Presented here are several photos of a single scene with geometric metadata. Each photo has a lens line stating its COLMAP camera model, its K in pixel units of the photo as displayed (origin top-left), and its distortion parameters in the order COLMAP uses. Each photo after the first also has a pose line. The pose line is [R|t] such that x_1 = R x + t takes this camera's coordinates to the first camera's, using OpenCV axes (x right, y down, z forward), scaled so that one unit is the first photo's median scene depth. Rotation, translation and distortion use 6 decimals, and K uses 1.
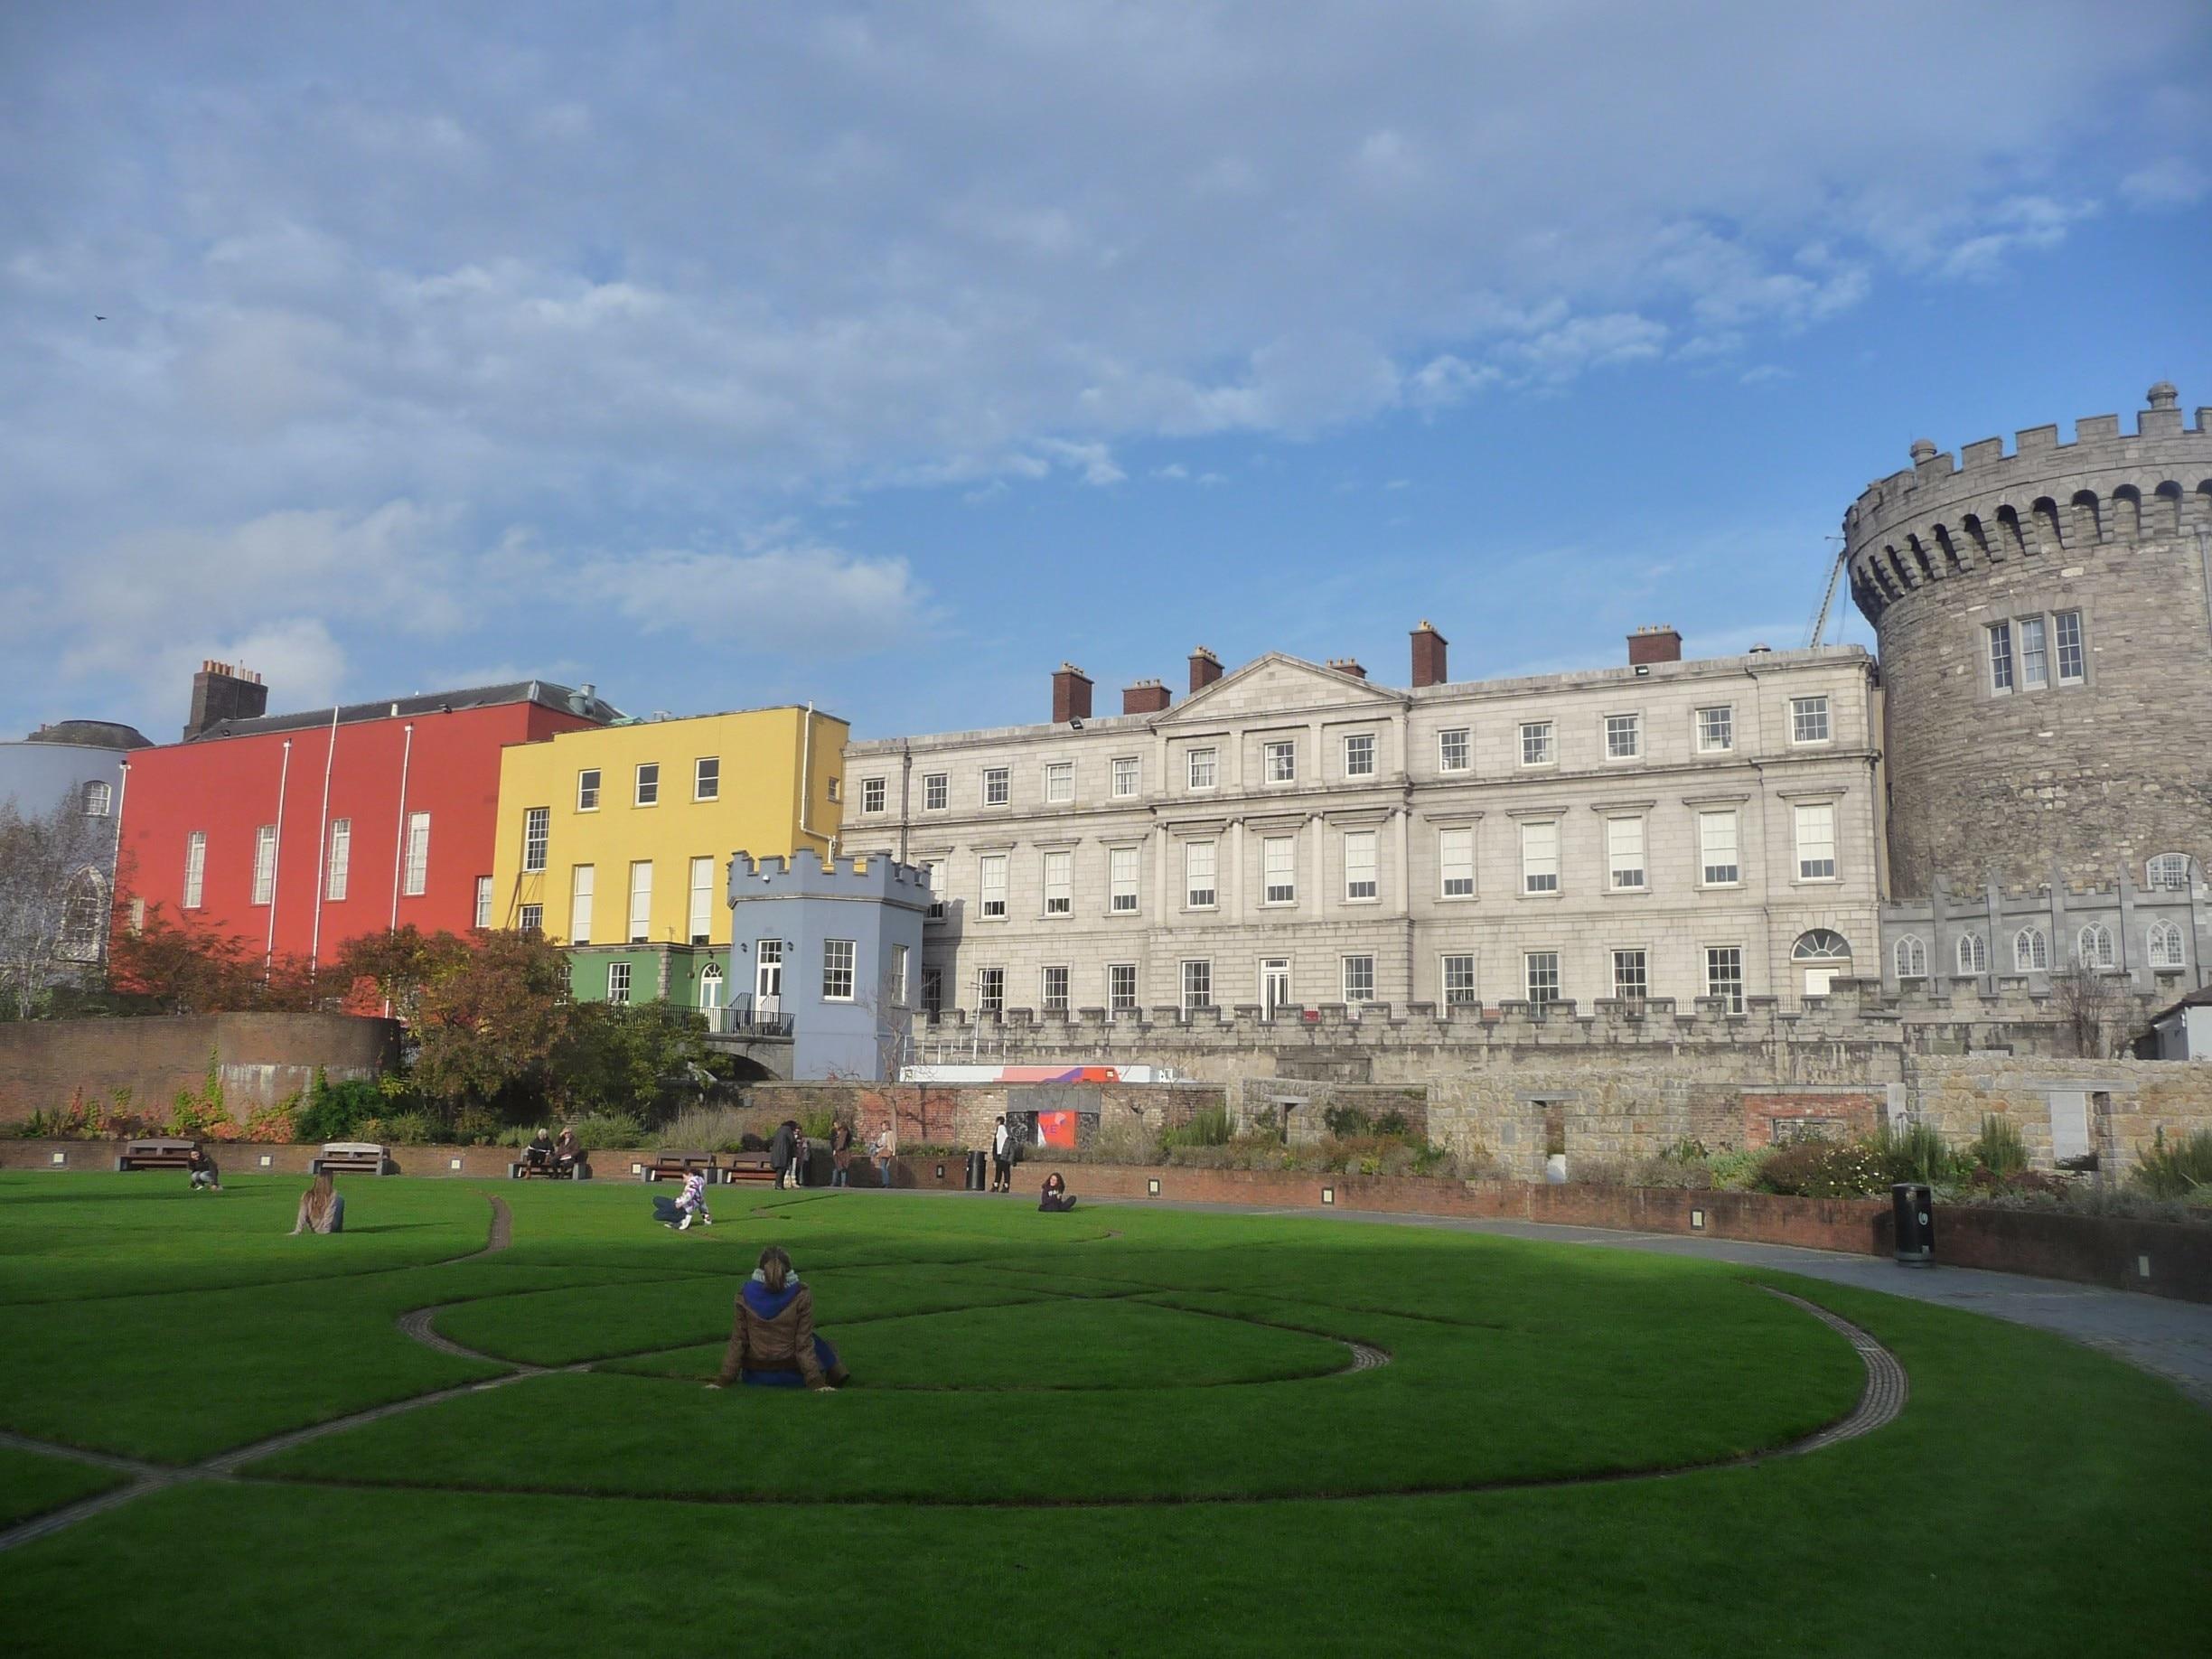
lens RADIAL K [[1851.3, 0, 1106.0], [0, 1851.3, 829.5], [0, 0, 1]] dist [-0.008438, 0.016052]
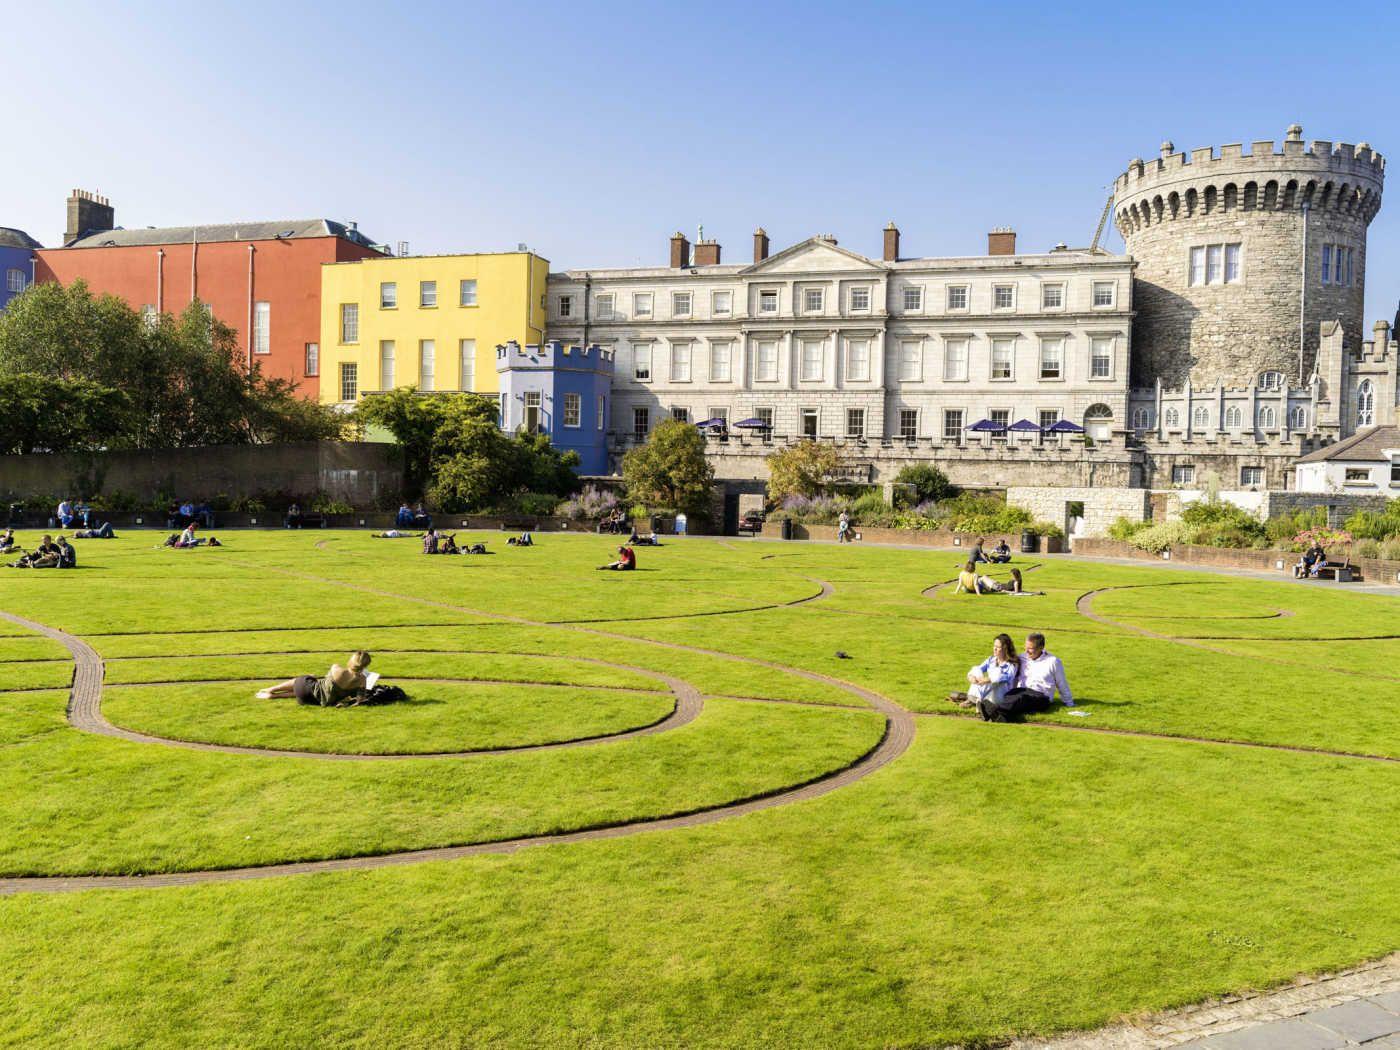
lens RADIAL K [[1171.7, 0, 700.0], [0, 1171.7, 525.0], [0, 0, 1]] dist [-0.008438, 0.016052]
pose [[0.984848, 0.001470, 0.173414, -0.243177], [-0.035981, 0.979937, 0.196034, -0.046918], [-0.169647, -0.199303, 0.965142, -0.154465]]
